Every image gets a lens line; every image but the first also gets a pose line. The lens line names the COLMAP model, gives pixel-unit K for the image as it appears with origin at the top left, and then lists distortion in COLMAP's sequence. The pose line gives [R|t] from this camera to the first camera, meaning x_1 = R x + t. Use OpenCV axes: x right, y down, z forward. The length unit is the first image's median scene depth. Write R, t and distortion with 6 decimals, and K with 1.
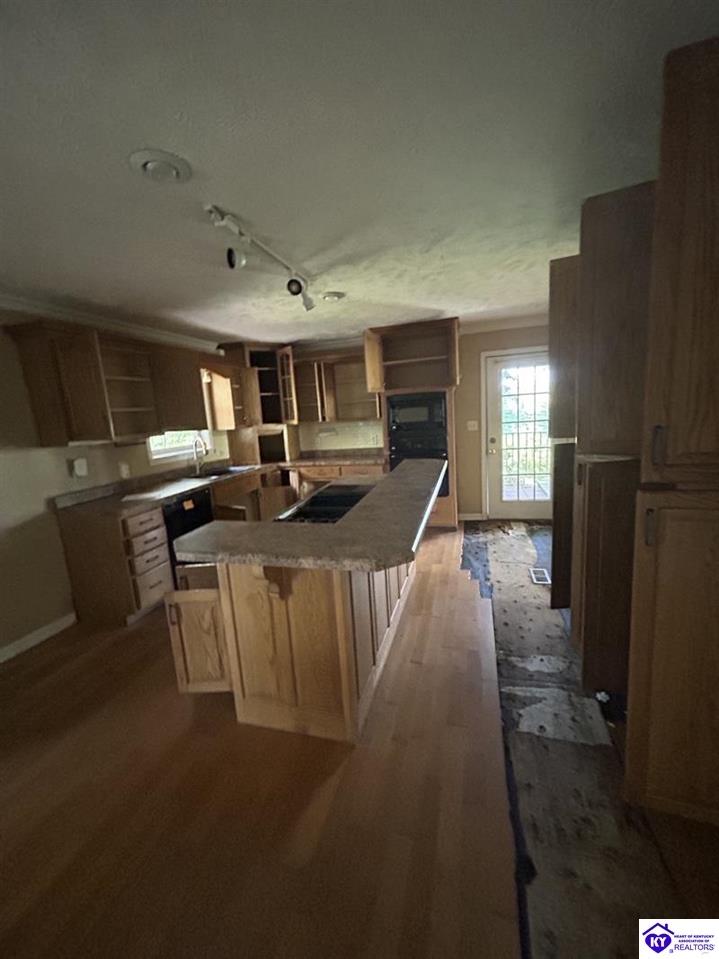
lens RADIAL K [[392.2, 0, 360.8], [0, 392.2, 476.4], [0, 0, 1]] dist [-0.023150, 0.000068]
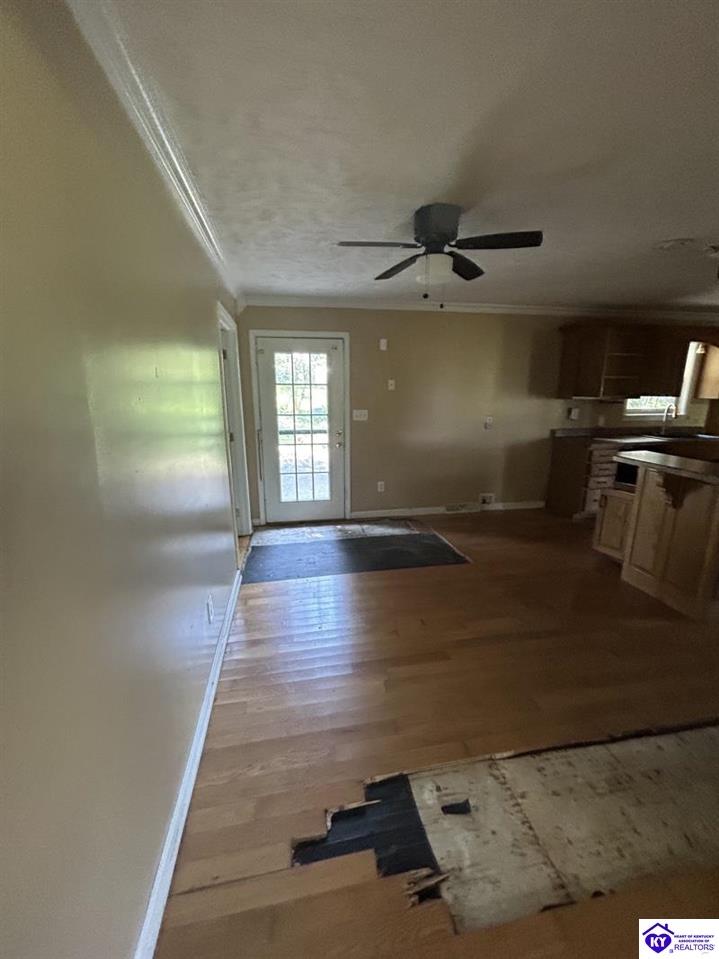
lens RADIAL K [[392.2, 0, 358.8], [0, 392.2, 482.1], [0, 0, 1]] dist [0.000363, 0.000253]
pose [[0.437268, 0.263687, -0.859806, 0.346591], [-0.173482, 0.962825, 0.207054, 0.066220], [0.882440, 0.058623, 0.466758, -0.515883]]
